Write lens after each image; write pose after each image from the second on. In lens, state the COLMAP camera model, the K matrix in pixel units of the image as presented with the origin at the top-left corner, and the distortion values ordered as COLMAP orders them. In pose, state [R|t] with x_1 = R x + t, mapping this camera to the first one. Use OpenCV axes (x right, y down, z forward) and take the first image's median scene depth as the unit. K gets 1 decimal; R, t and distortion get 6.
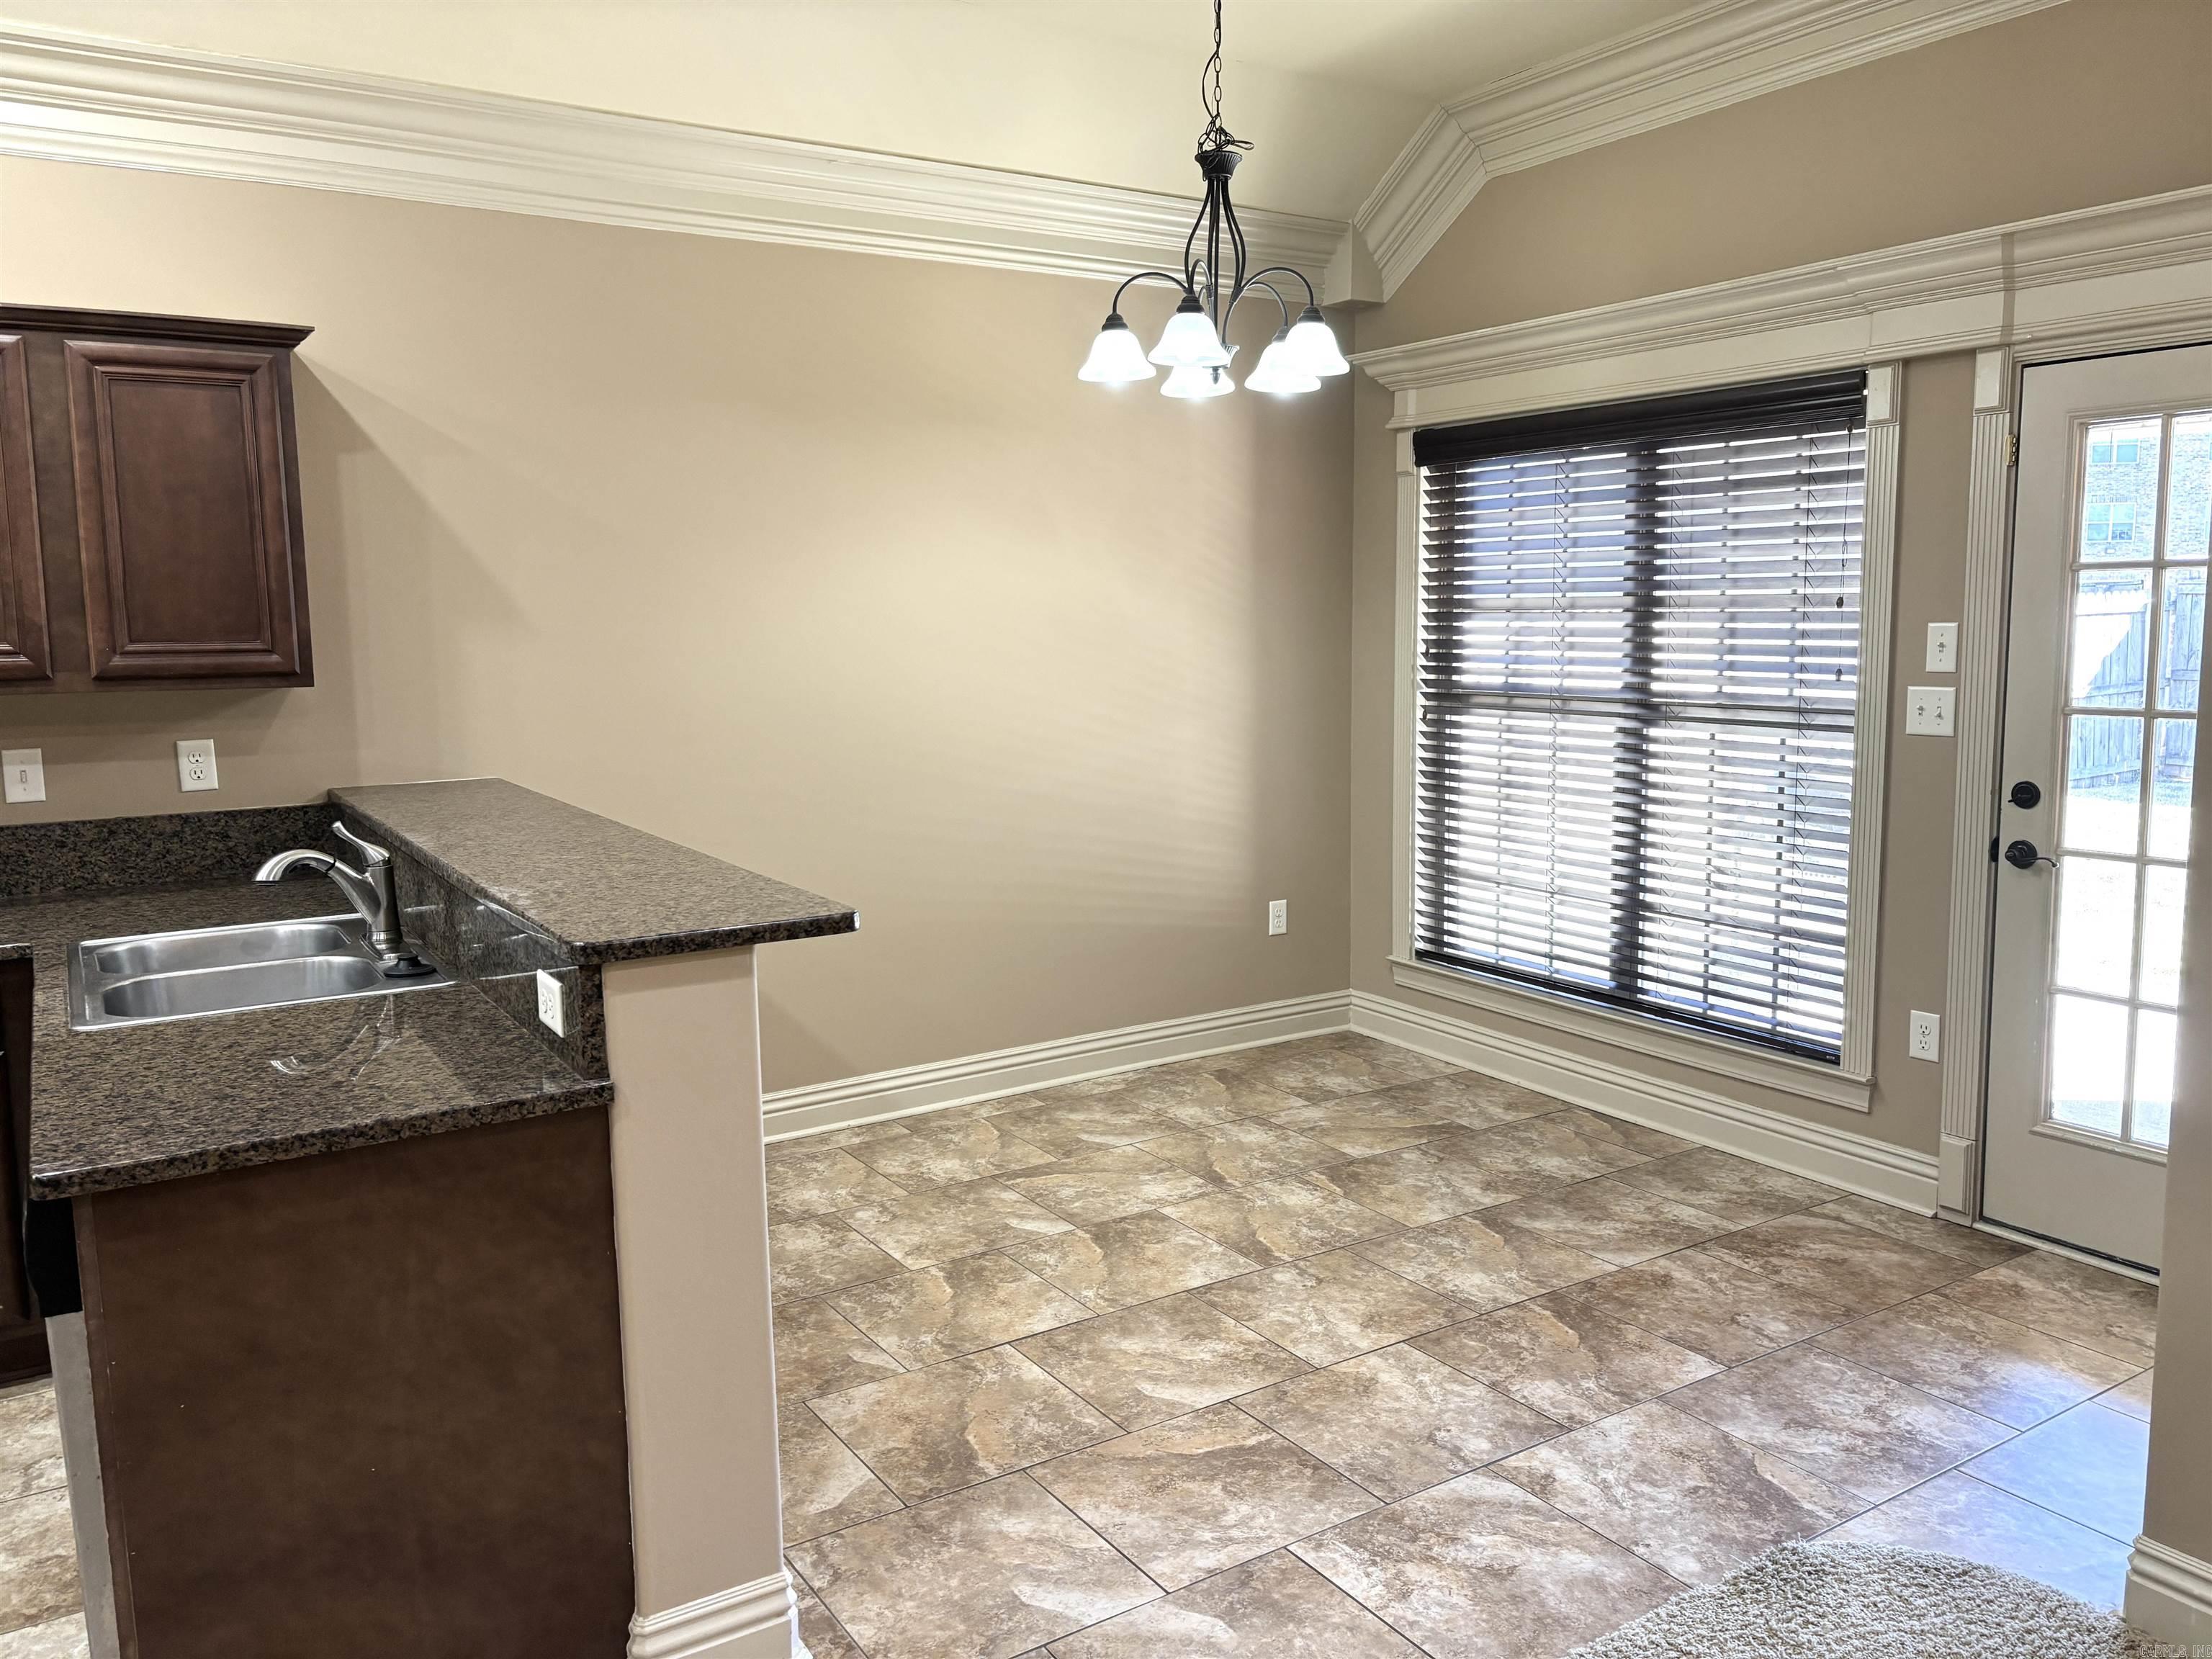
lens RADIAL K [[1666.6, 0, 1115.4], [0, 1666.6, 821.5], [0, 0, 1]] dist [0.035974, -0.009832]
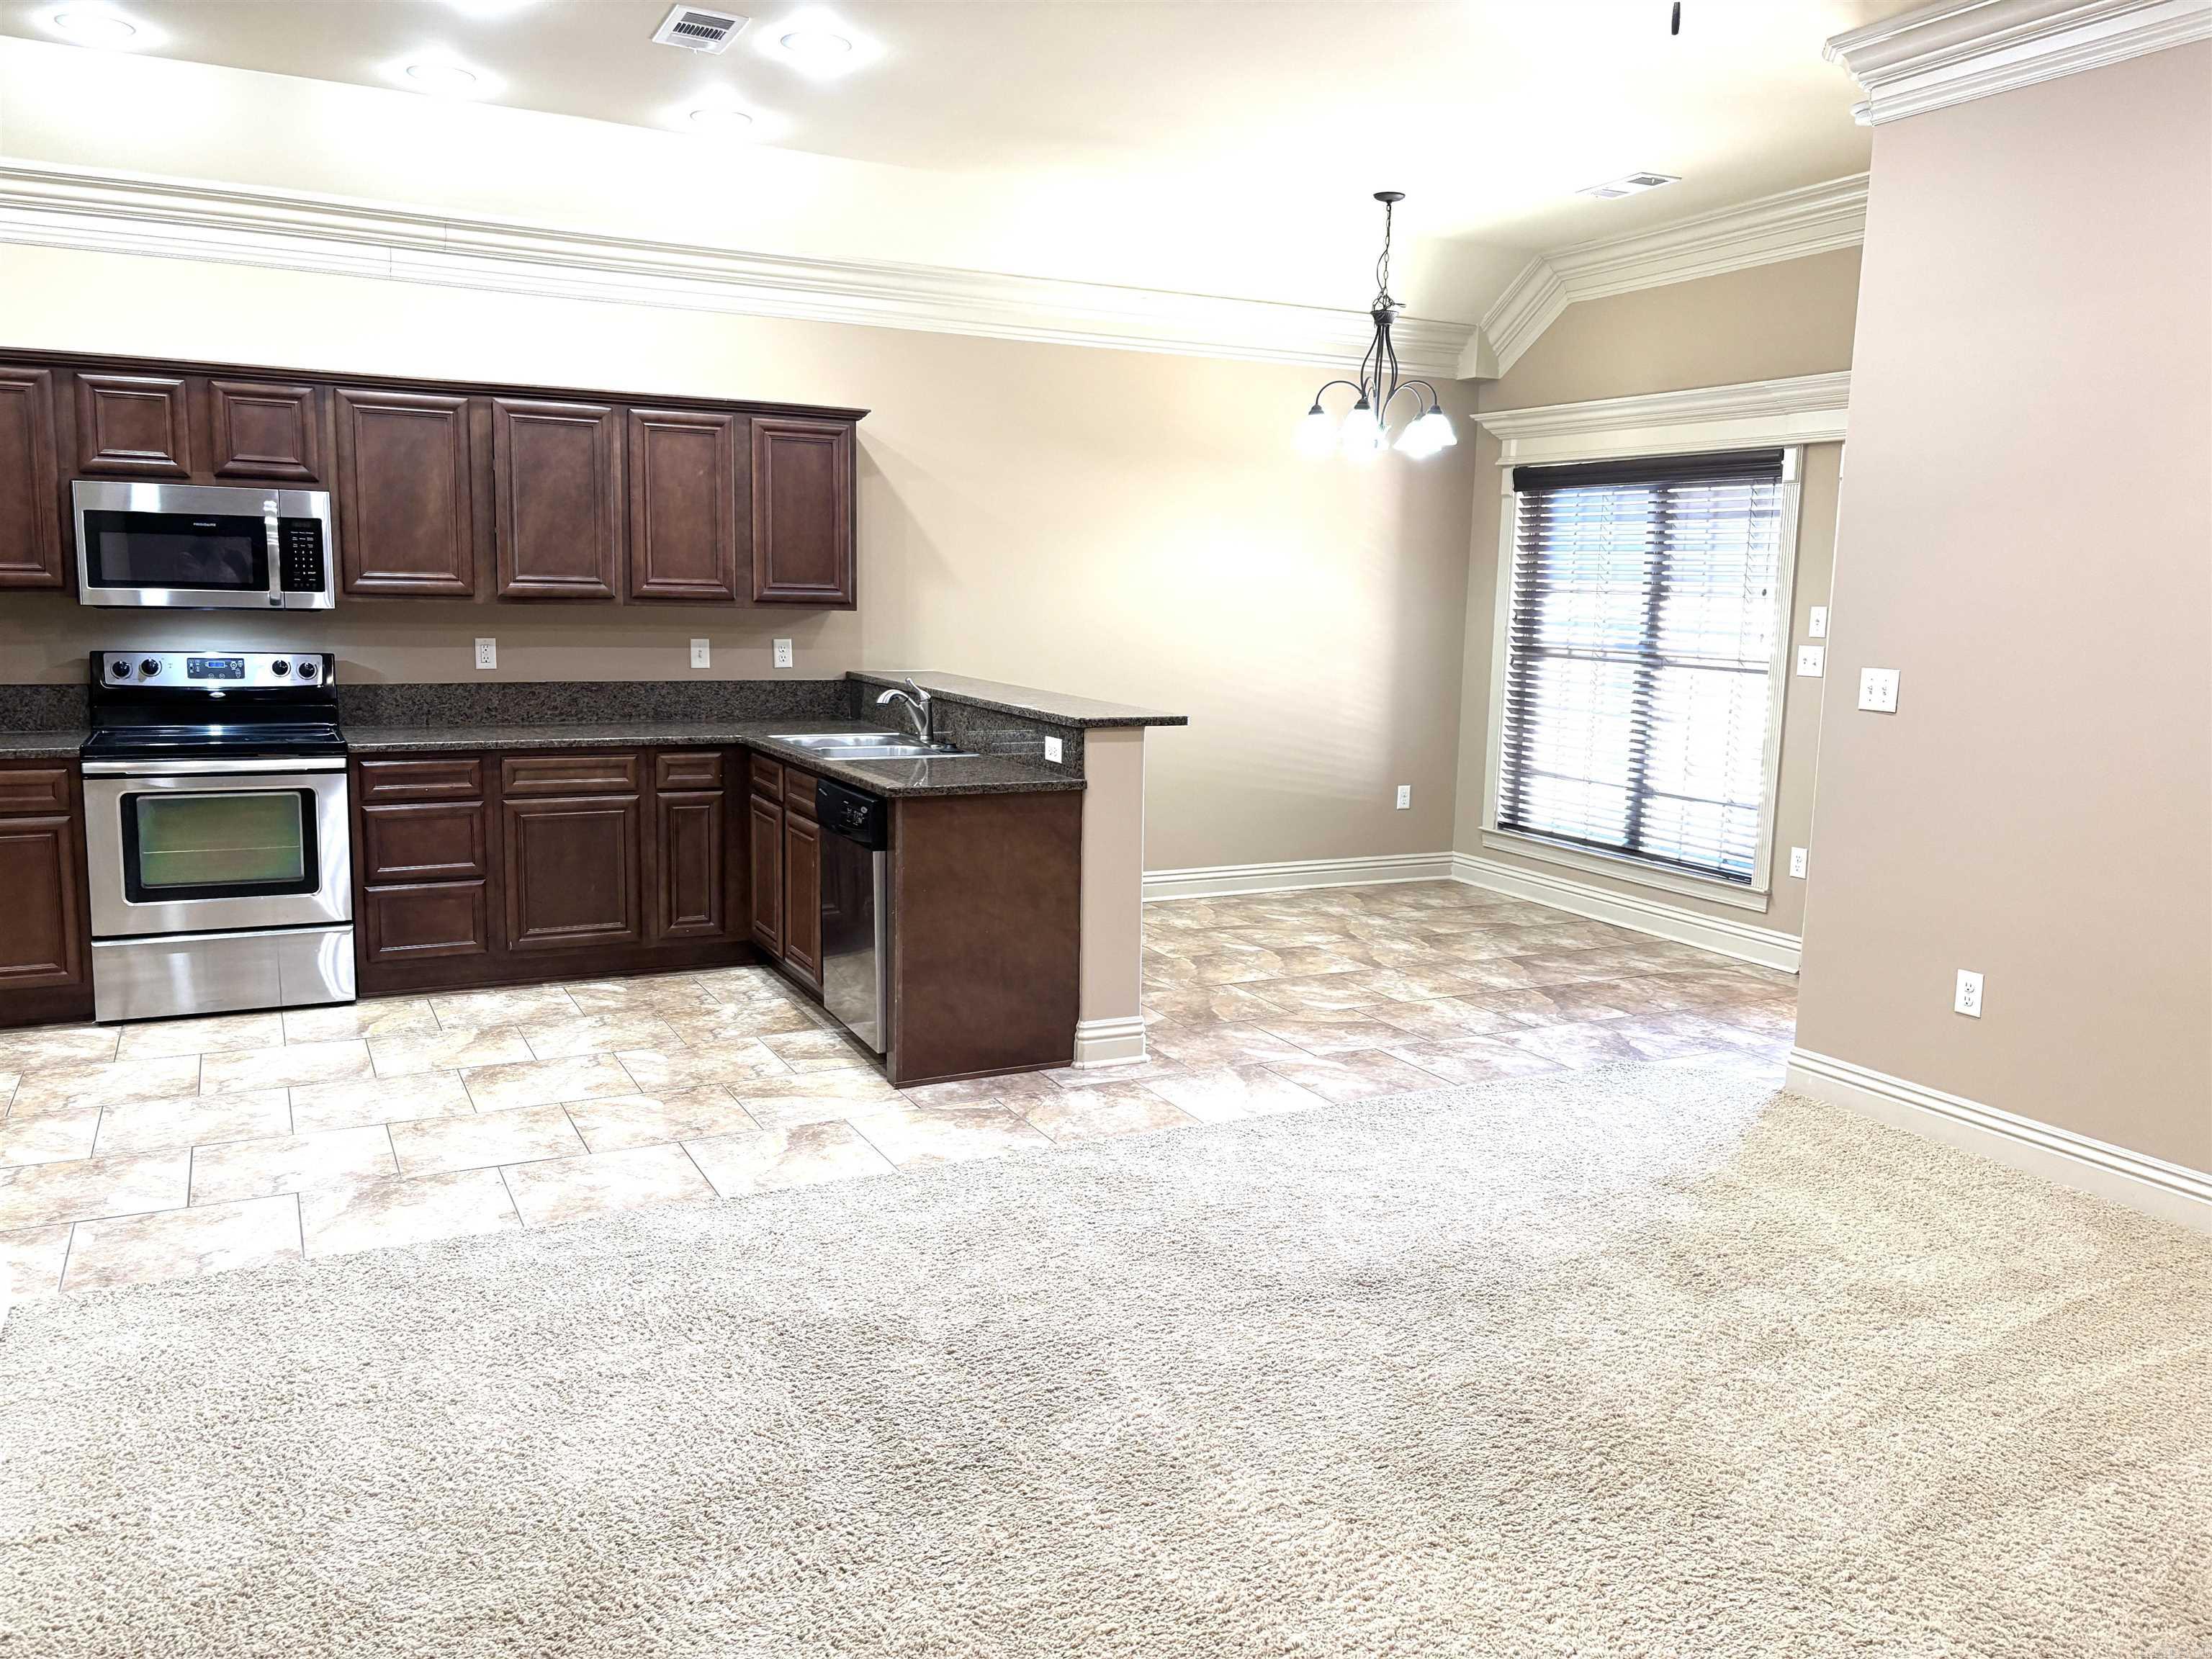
lens RADIAL K [[1681.4, 0, 1093.4], [0, 1681.4, 815.1], [0, 0, 1]] dist [0.104302, -0.180724]
pose [[0.993374, 0.049357, -0.103793, -0.027220], [-0.048063, 0.998733, 0.014935, 0.096164], [0.104398, -0.009848, 0.994487, -0.744479]]
